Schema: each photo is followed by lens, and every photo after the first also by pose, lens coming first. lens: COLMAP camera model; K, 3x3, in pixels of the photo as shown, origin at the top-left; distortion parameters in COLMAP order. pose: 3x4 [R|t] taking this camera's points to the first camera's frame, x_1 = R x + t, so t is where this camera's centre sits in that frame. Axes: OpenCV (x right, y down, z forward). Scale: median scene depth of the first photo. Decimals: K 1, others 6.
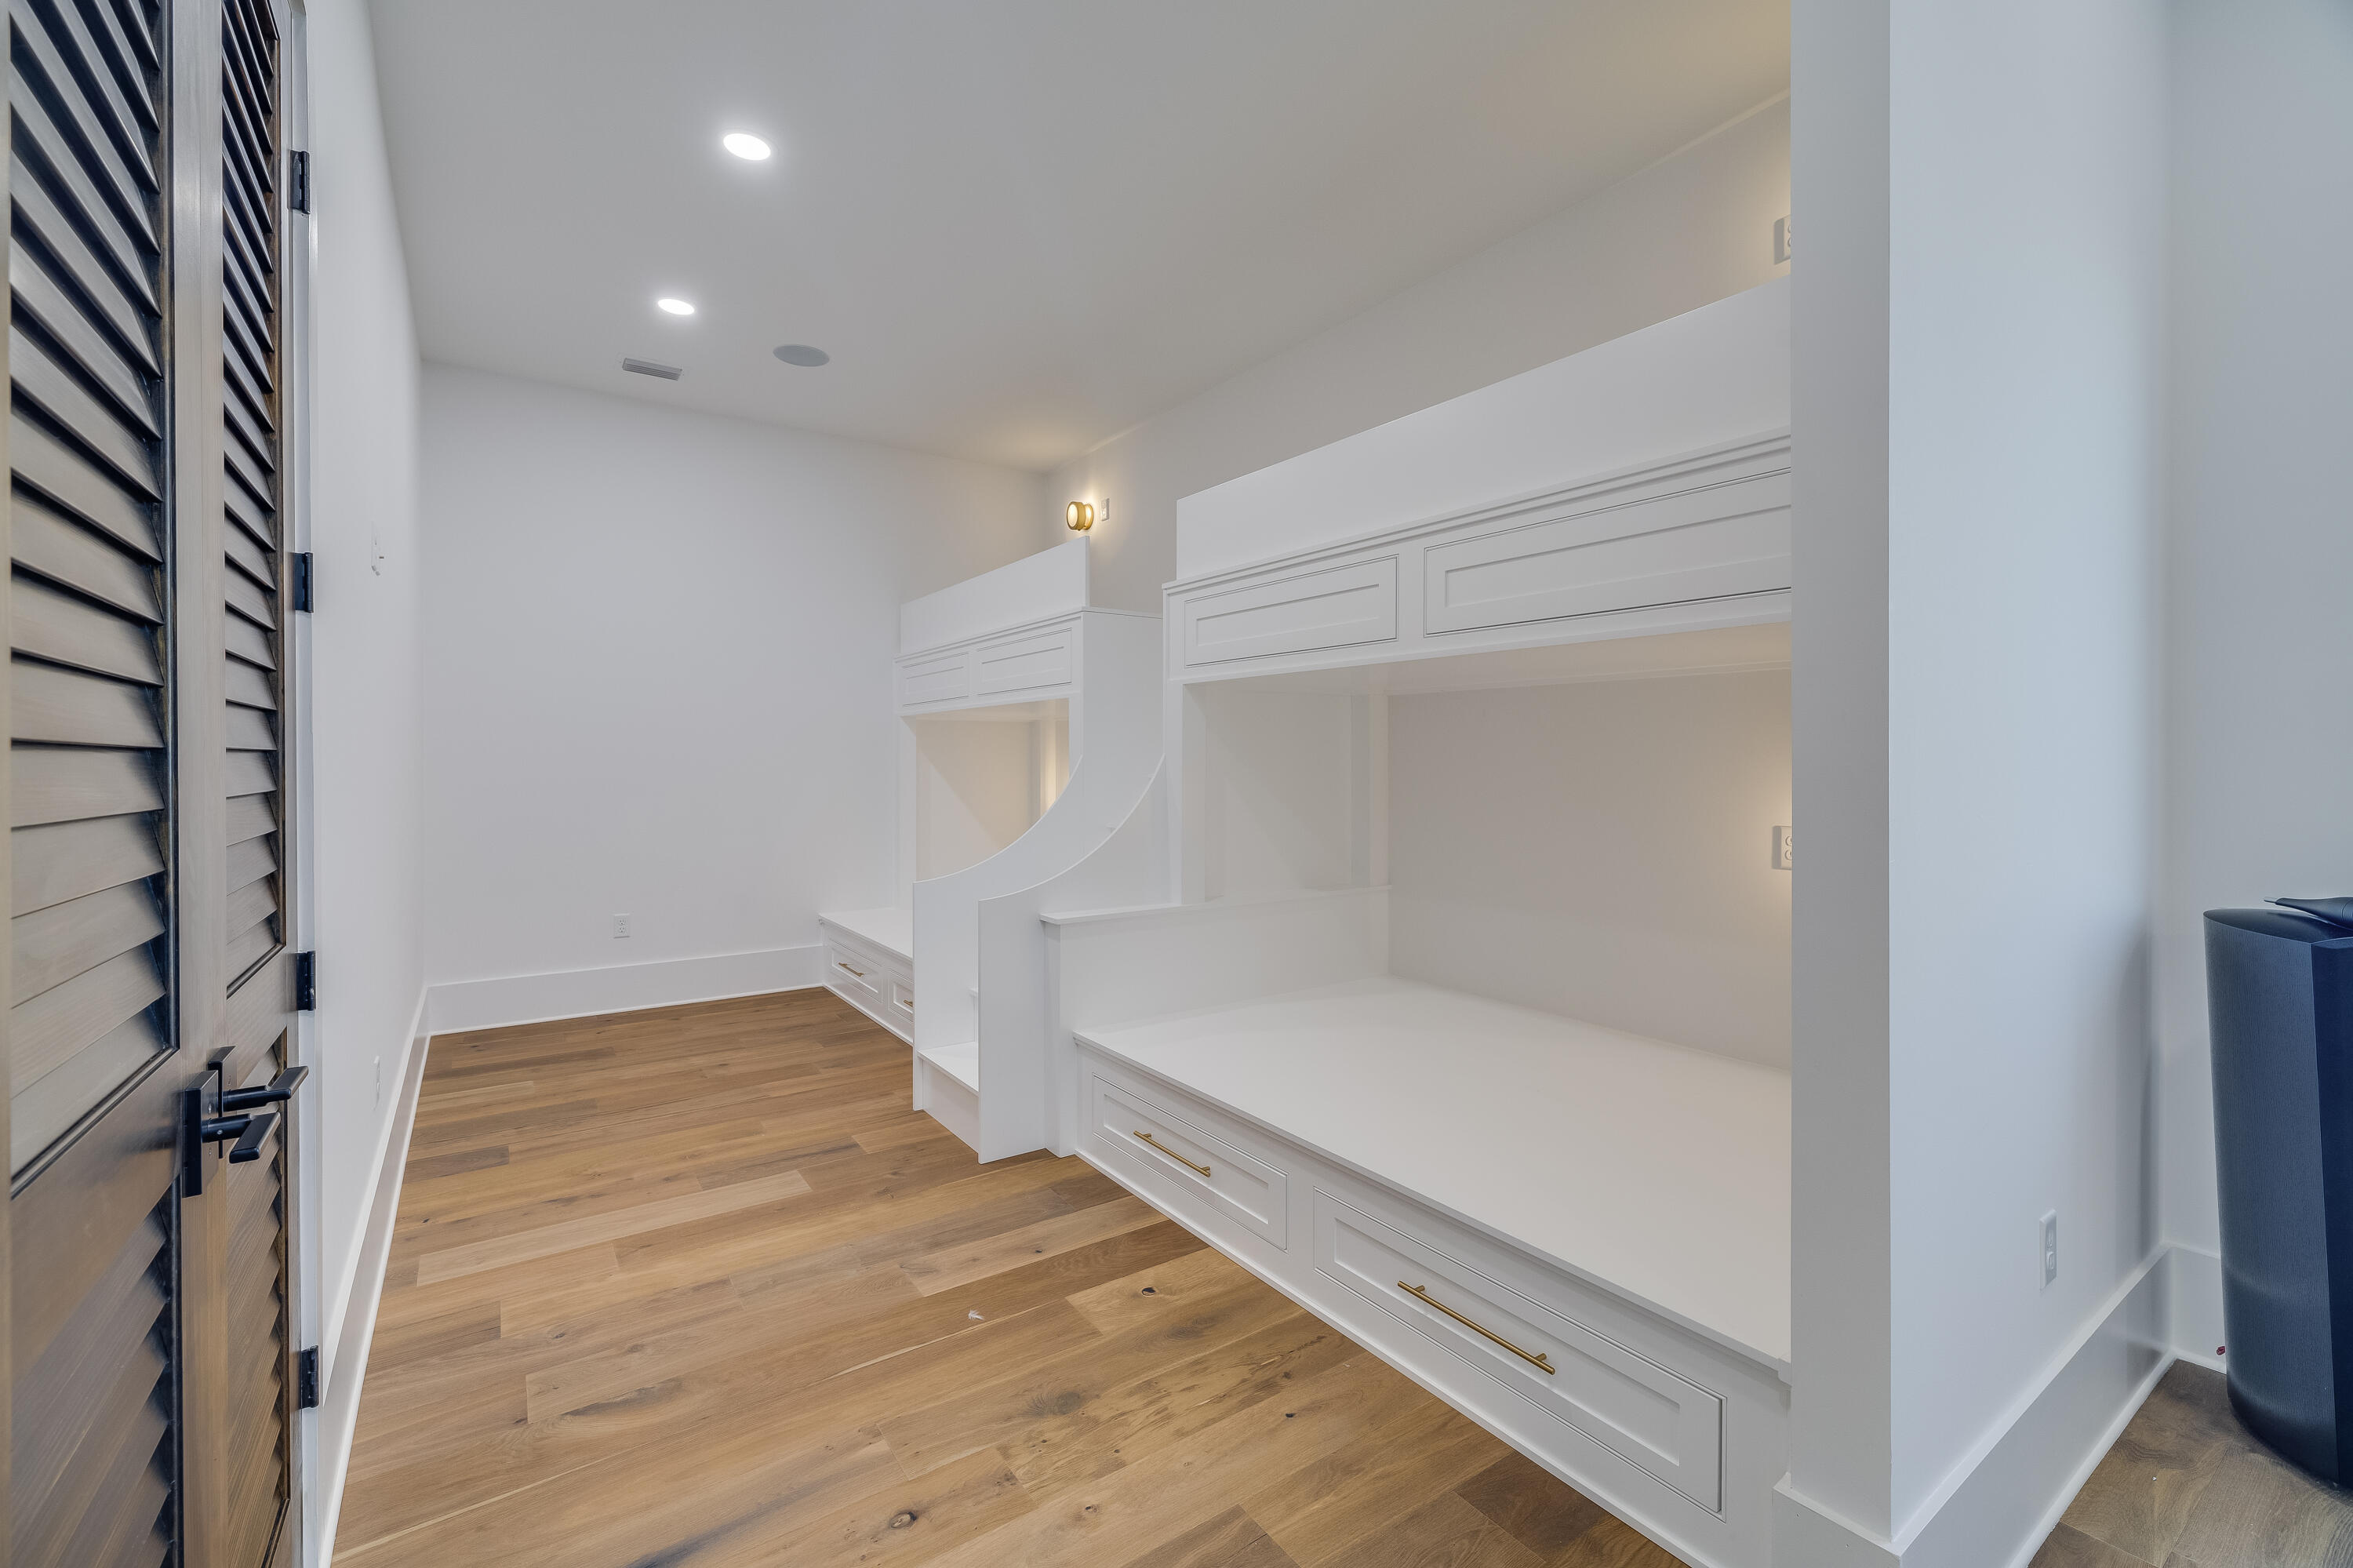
lens RADIAL K [[1000.5, 0, 1179.2], [0, 1000.5, 770.2], [0, 0, 1]] dist [-0.000792, -0.000306]
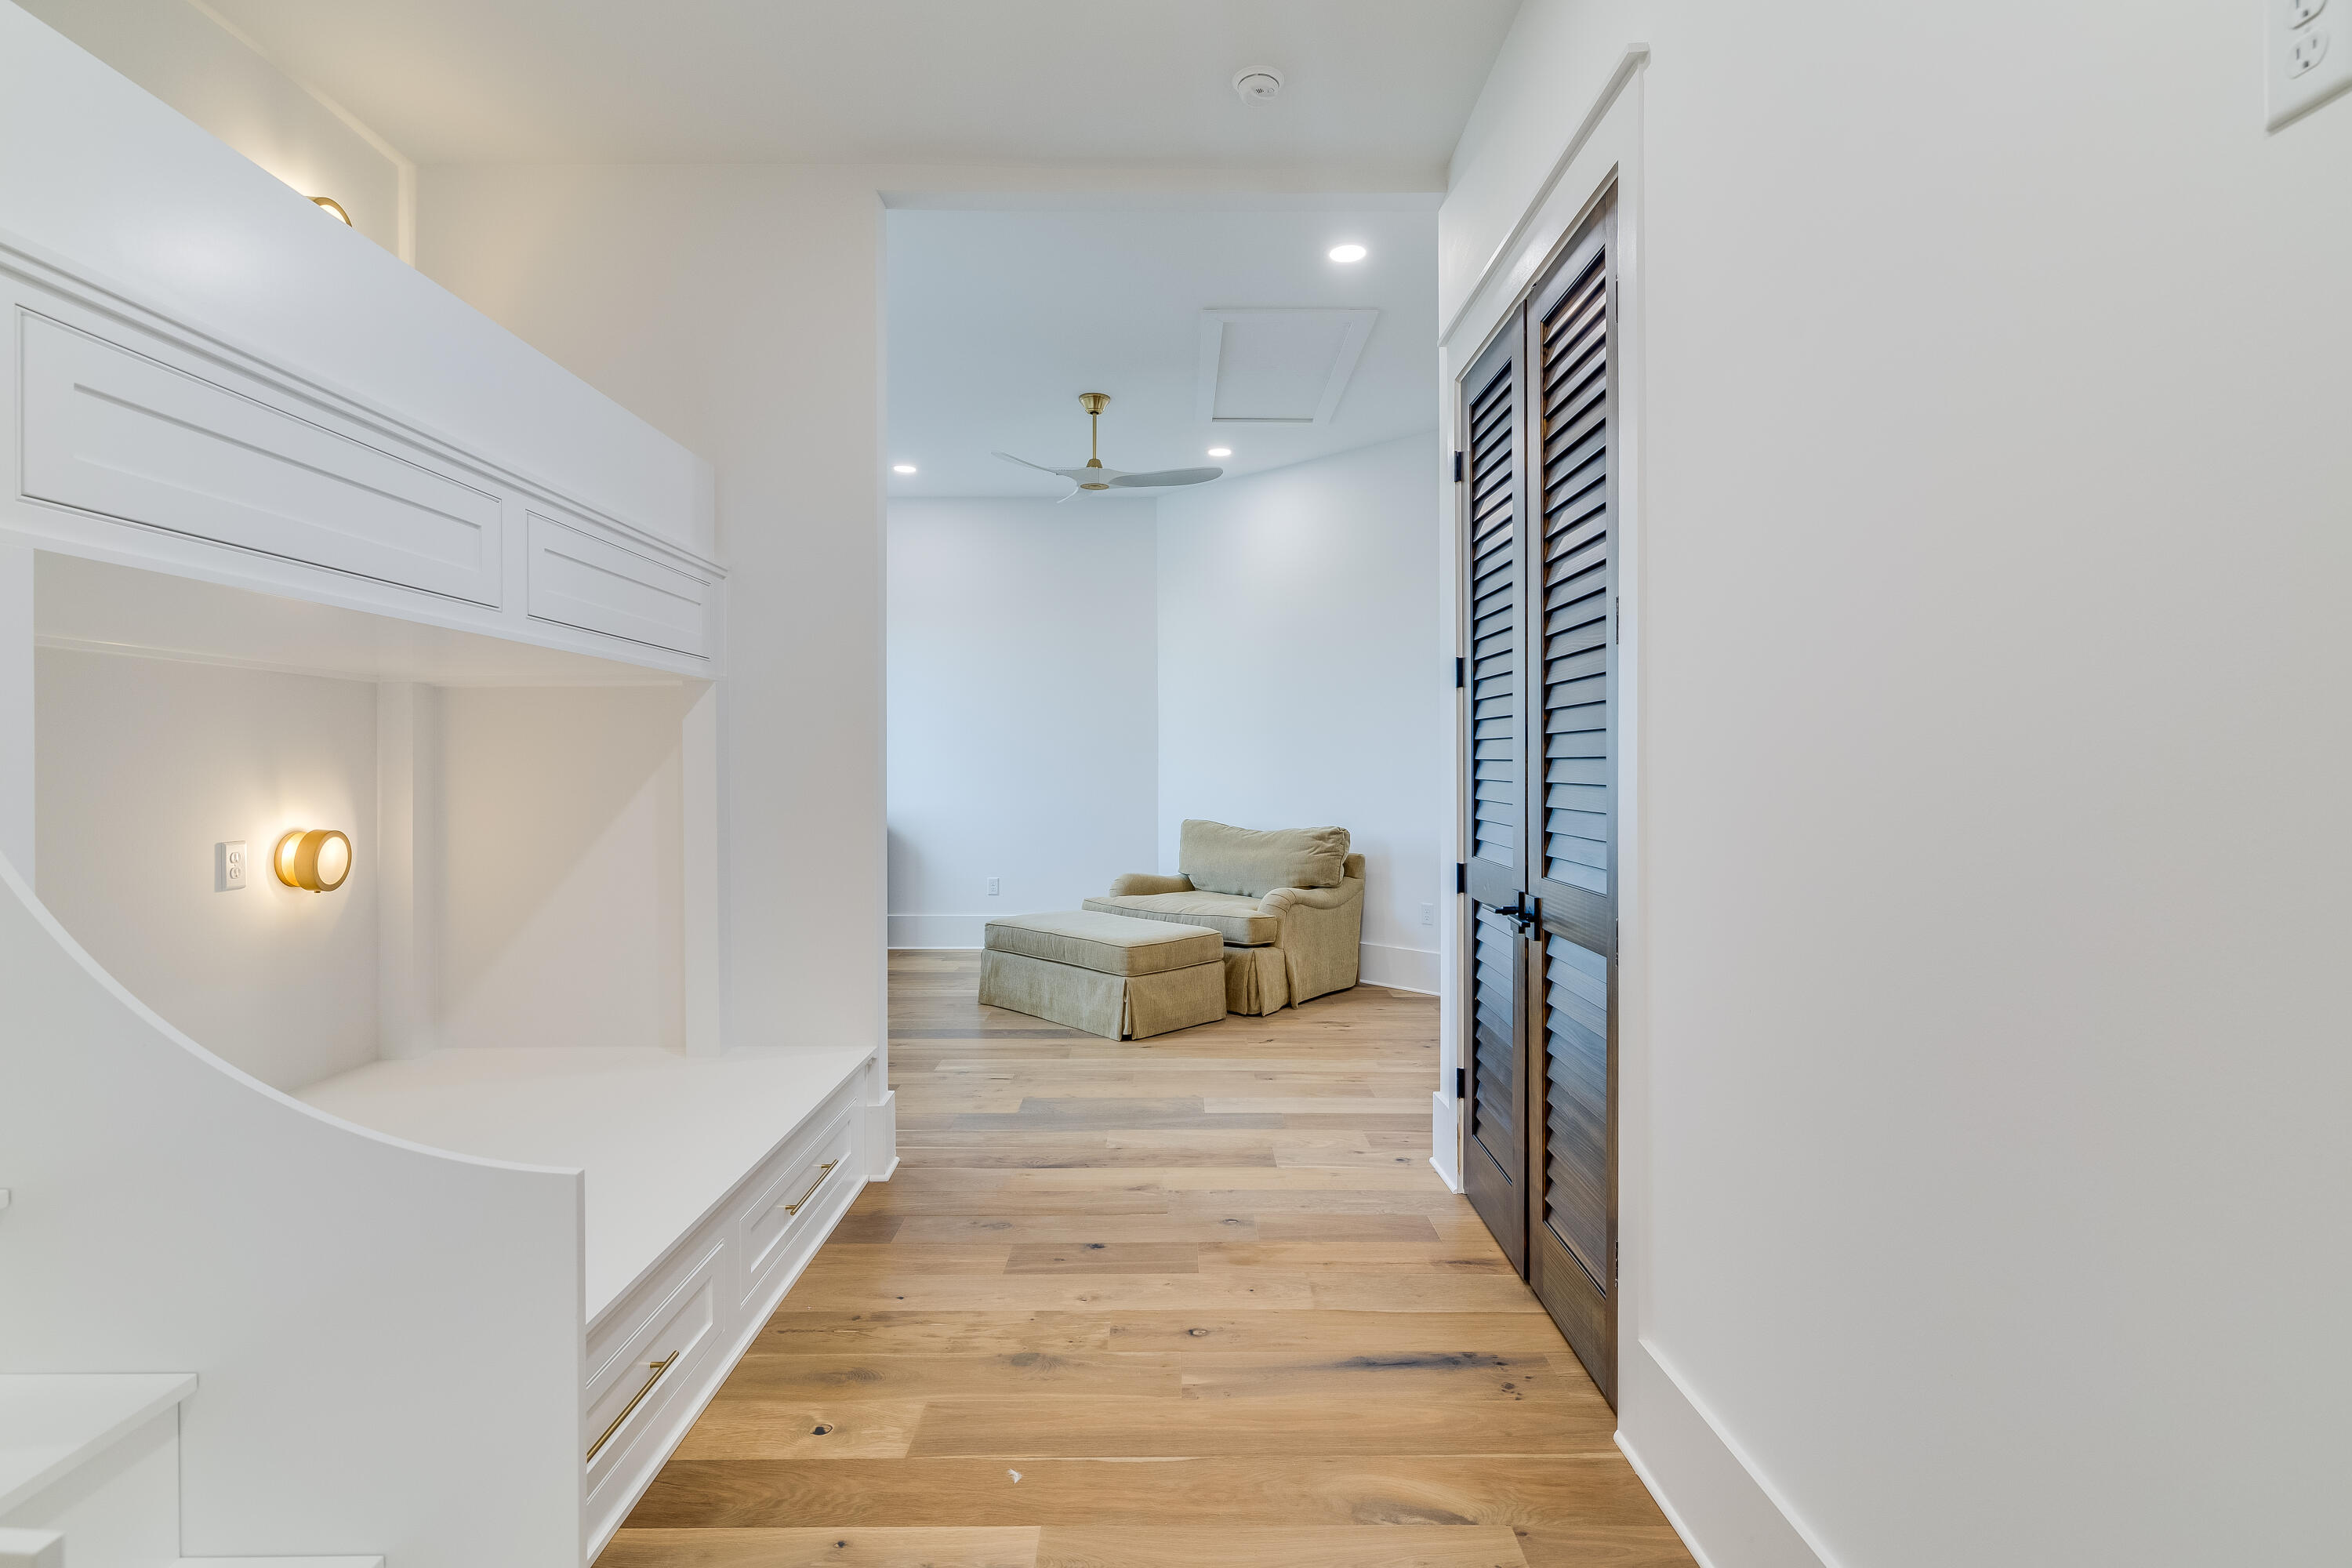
lens RADIAL K [[1000.0, 0, 1180.0], [0, 1000.0, 772.7], [0, 0, 1]] dist [-0.000792, -0.000306]
pose [[-0.816203, -0.004684, 0.577746, -0.887998], [0.005583, 0.999856, 0.015994, -0.020711], [-0.577738, 0.016280, -0.816060, 1.811469]]
